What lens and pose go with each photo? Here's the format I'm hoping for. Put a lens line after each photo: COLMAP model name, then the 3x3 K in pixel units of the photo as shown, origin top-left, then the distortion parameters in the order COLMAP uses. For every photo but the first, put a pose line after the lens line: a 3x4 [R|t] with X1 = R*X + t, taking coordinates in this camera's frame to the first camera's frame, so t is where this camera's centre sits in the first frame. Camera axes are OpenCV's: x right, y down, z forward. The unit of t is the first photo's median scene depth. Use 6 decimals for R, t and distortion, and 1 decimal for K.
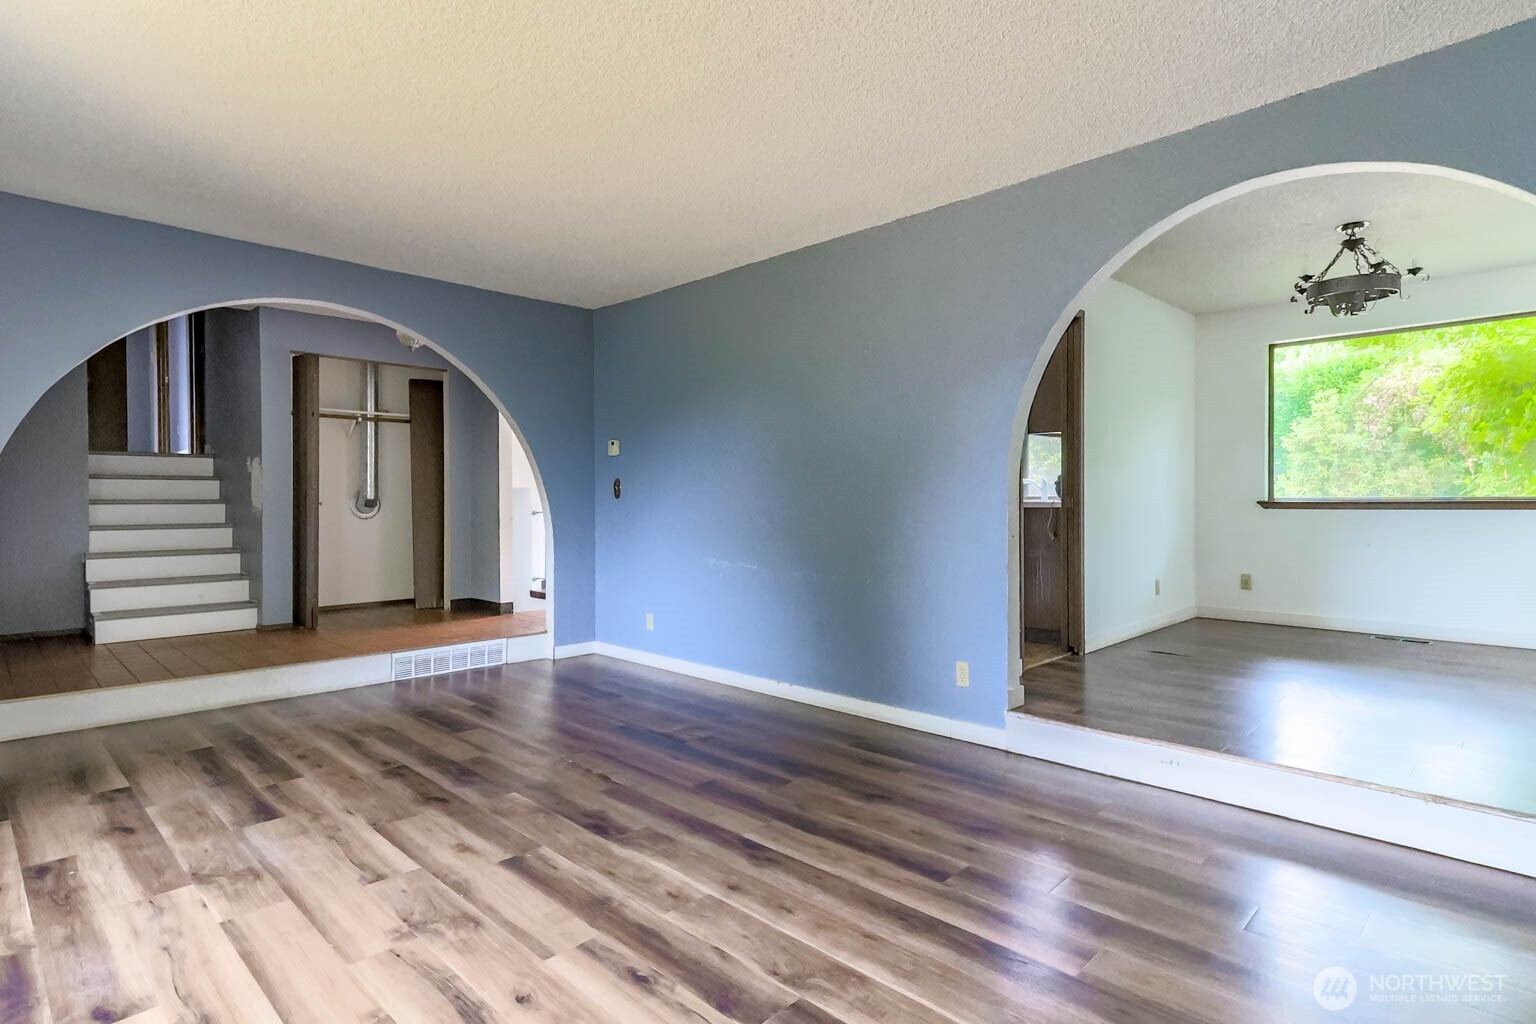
lens RADIAL K [[800.9, 0, 785.4], [0, 800.9, 504.5], [0, 0, 1]] dist [0.014489, -0.000703]
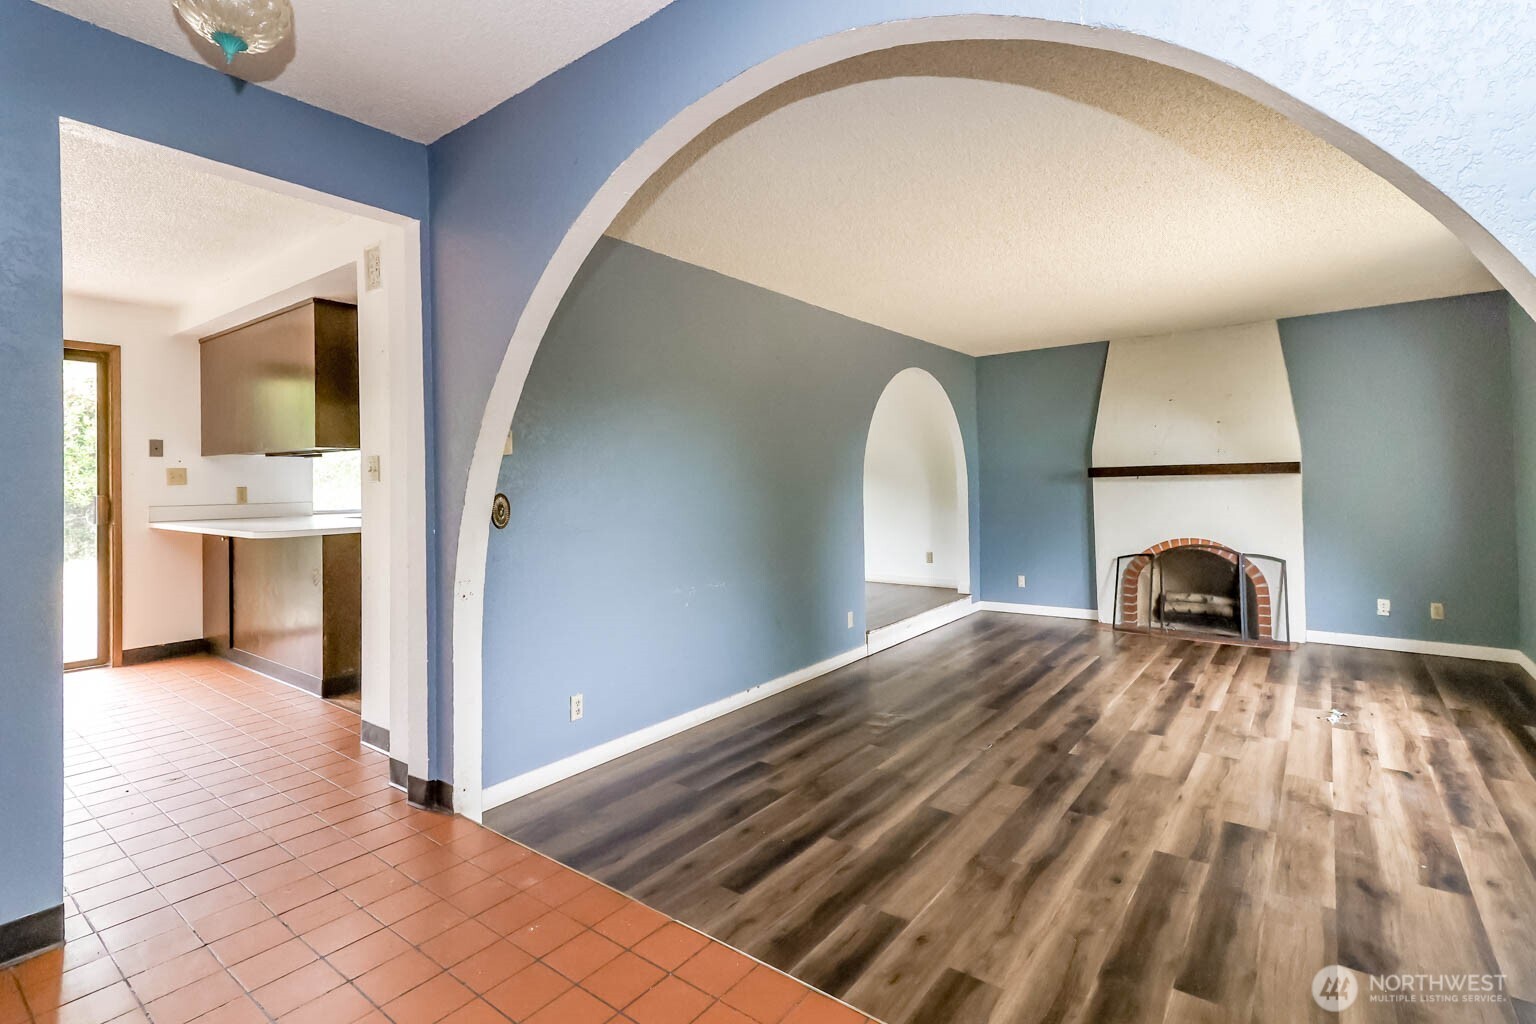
lens RADIAL K [[710.0, 0, 782.9], [0, 710.0, 473.8], [0, 0, 1]] dist [0.001725, -0.000084]
pose [[-0.110511, 0.015652, 0.993752, -1.581581], [0.026987, 0.999555, -0.012742, -0.080867], [-0.993508, 0.025410, -0.110884, 1.768351]]
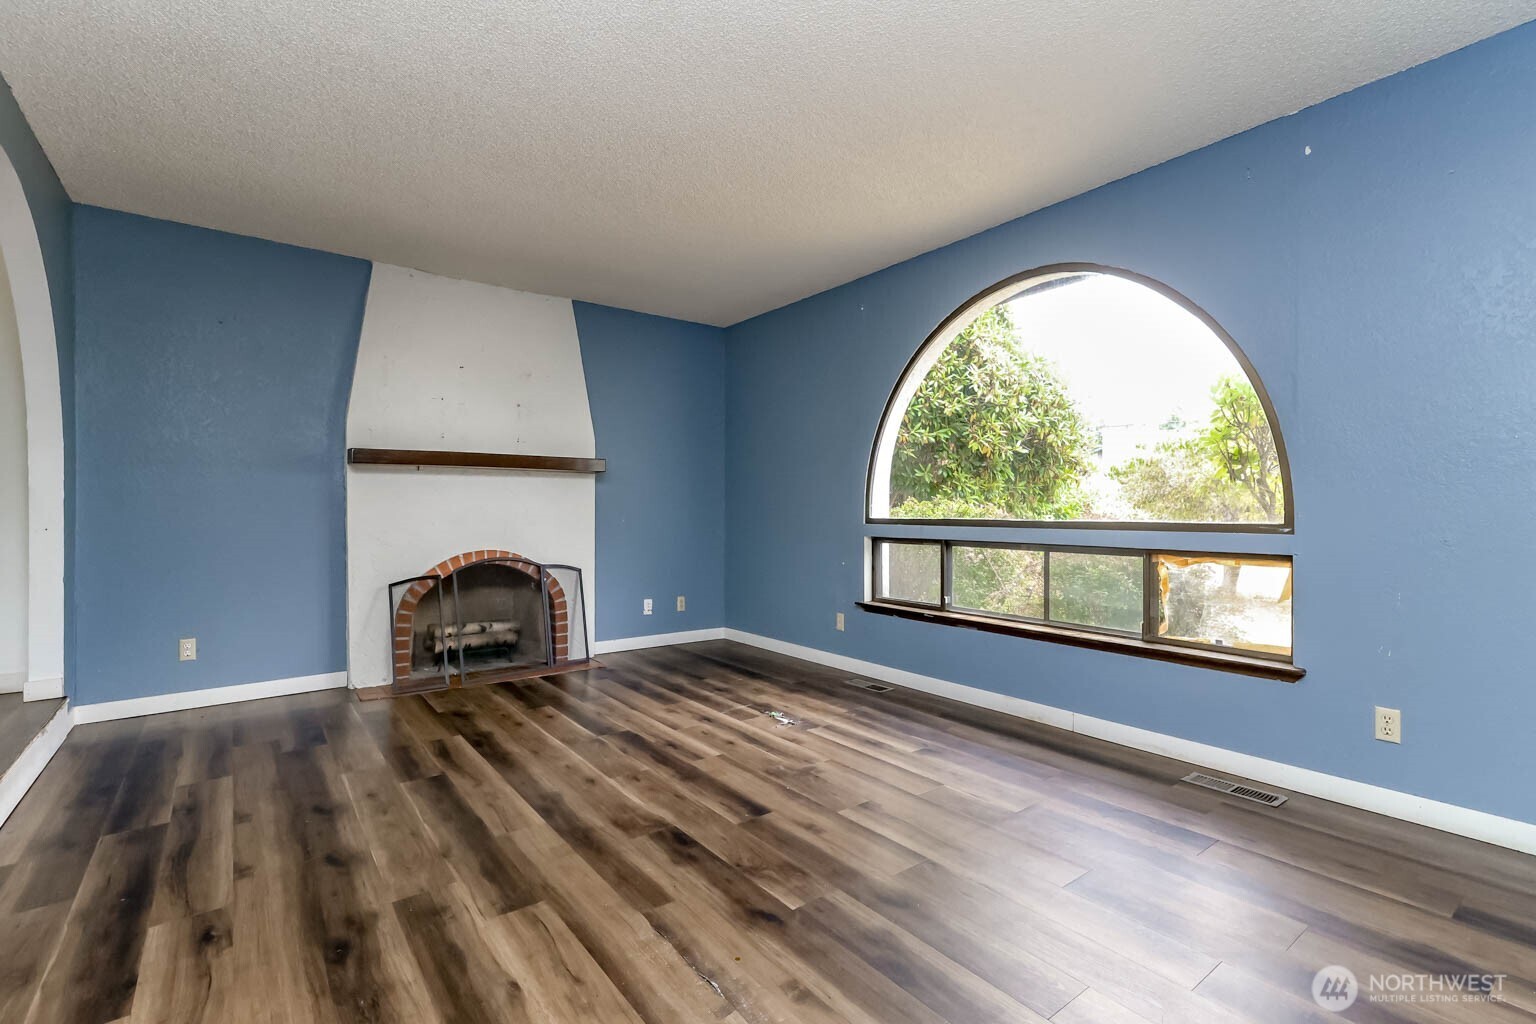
lens RADIAL K [[693.8, 0, 774.8], [0, 693.8, 509.6], [0, 0, 1]] dist [0.001672, 0.000029]
pose [[-0.988539, -0.001074, 0.150965, -0.469927], [0.000392, 0.999953, 0.009687, 0.010627], [-0.150968, 0.009635, -0.988492, 1.812994]]
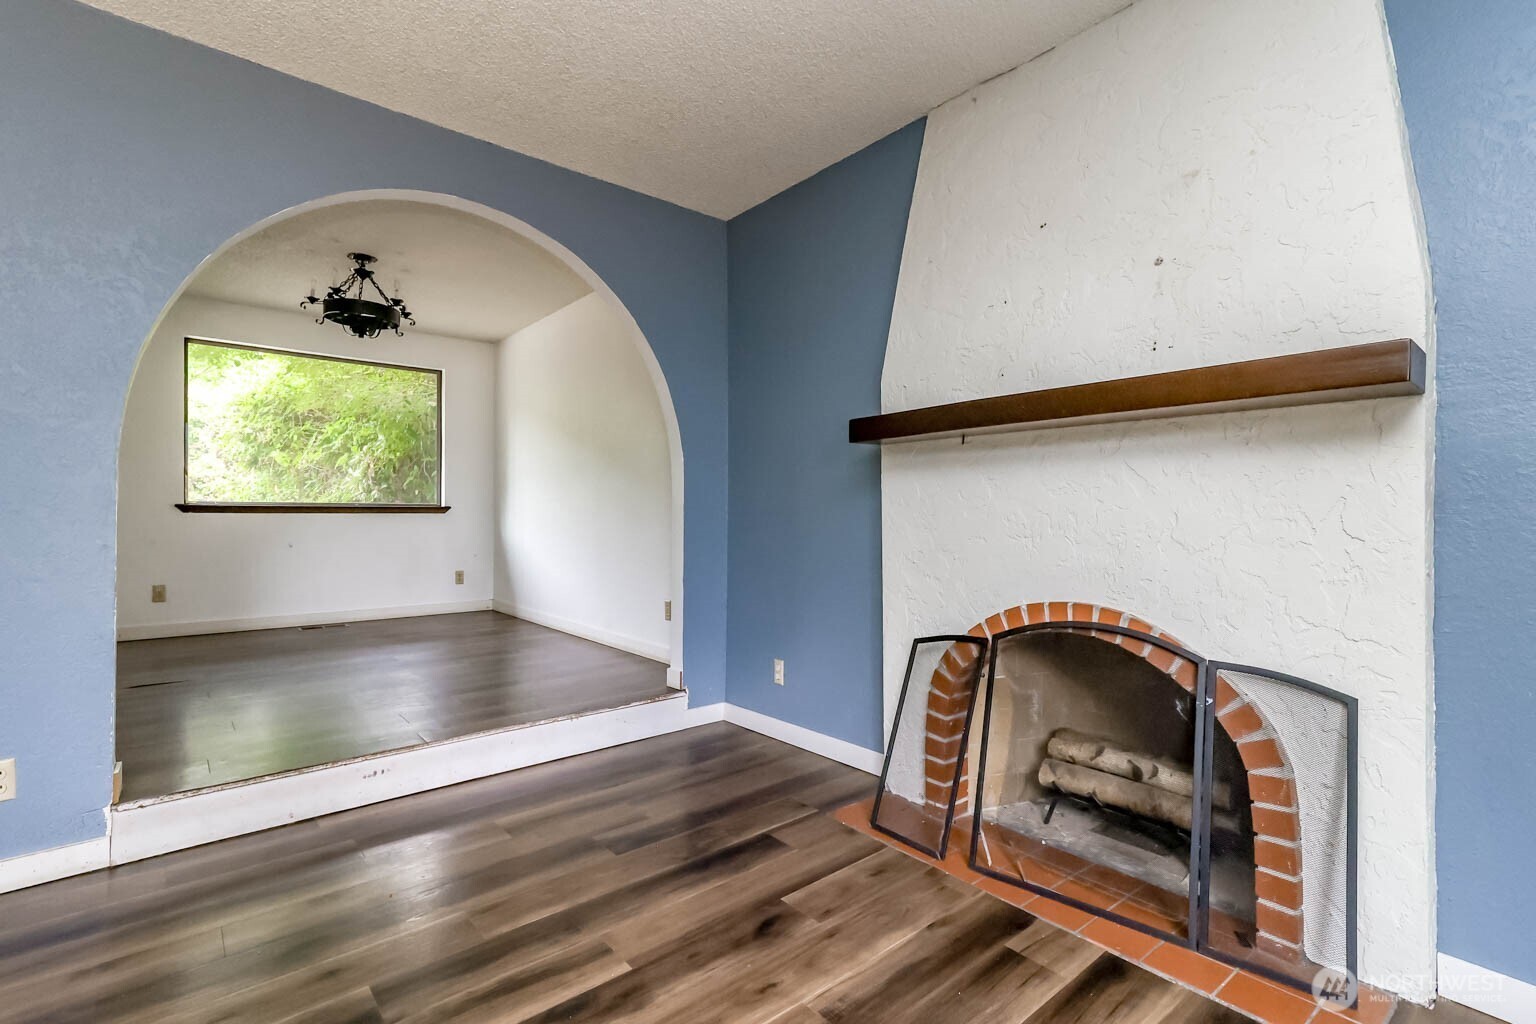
lens RADIAL K [[699.8, 0, 768.0], [0, 699.8, 512.0], [0, 0, 1]] dist [0.018198, 0.000283]
pose [[0.102850, 0.000875, 0.994697, -0.341641], [0.006052, 0.999981, -0.001505, 0.022645], [-0.994678, 0.006175, 0.102842, 0.534899]]
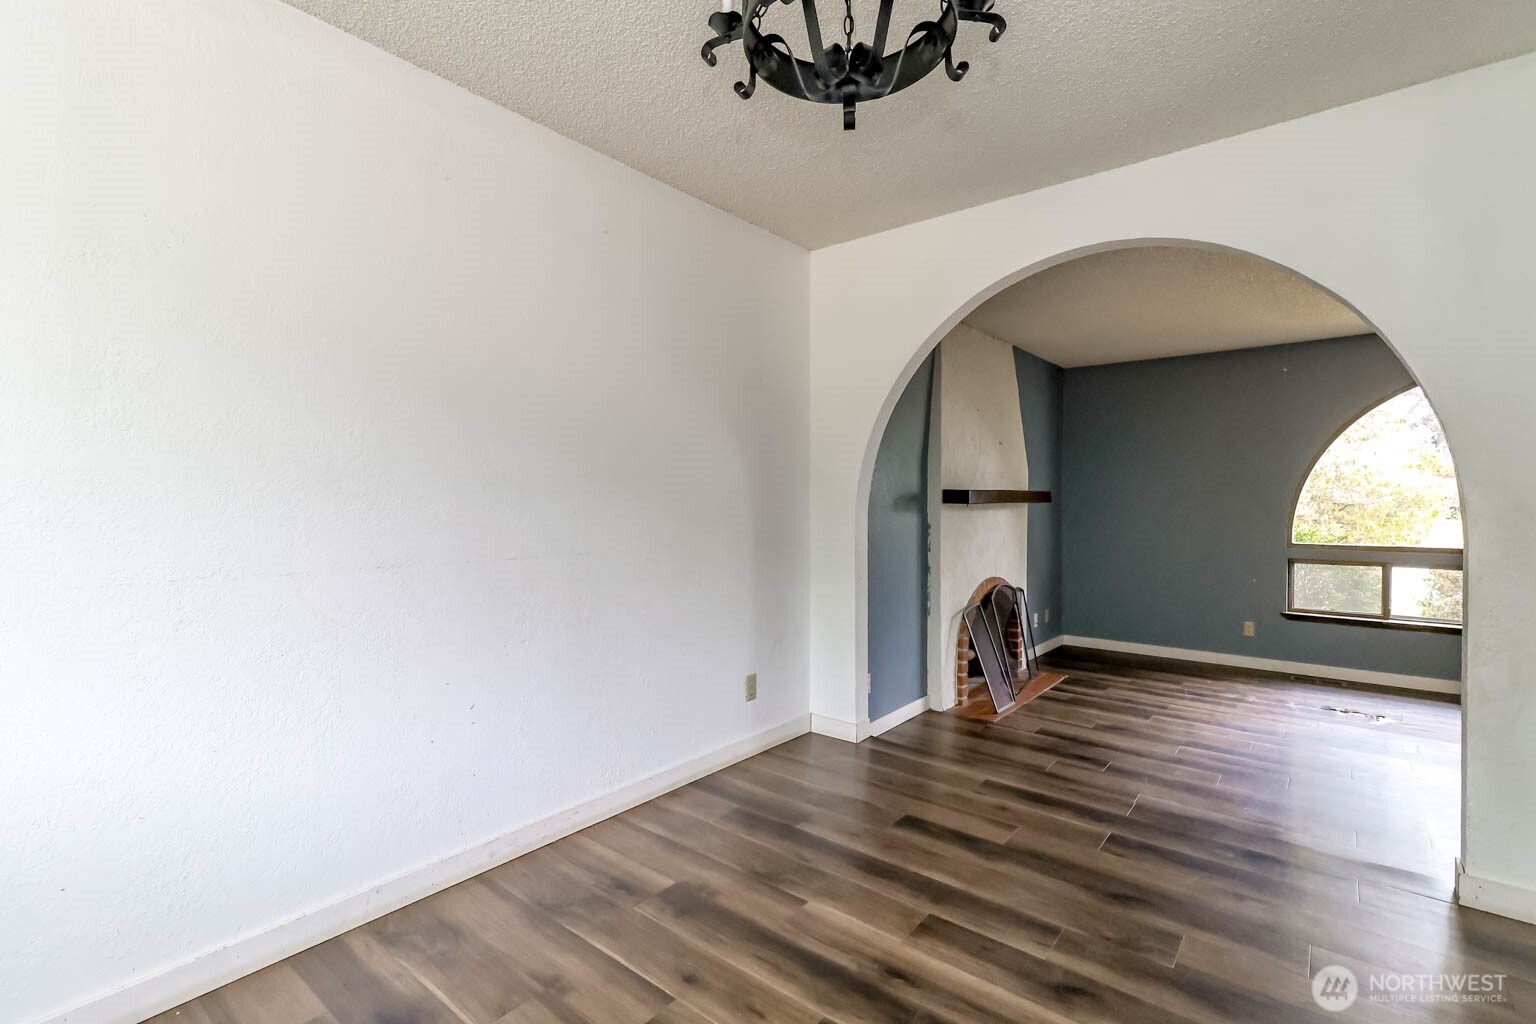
lens RADIAL K [[699.8, 0, 768.0], [0, 699.8, 512.0], [0, 0, 1]] dist [0.018198, 0.000283]
pose [[-0.996308, 0.002531, -0.085817, 1.185611], [0.001636, 0.999944, 0.010494, -0.067296], [0.085839, 0.010314, -0.996256, 2.038041]]
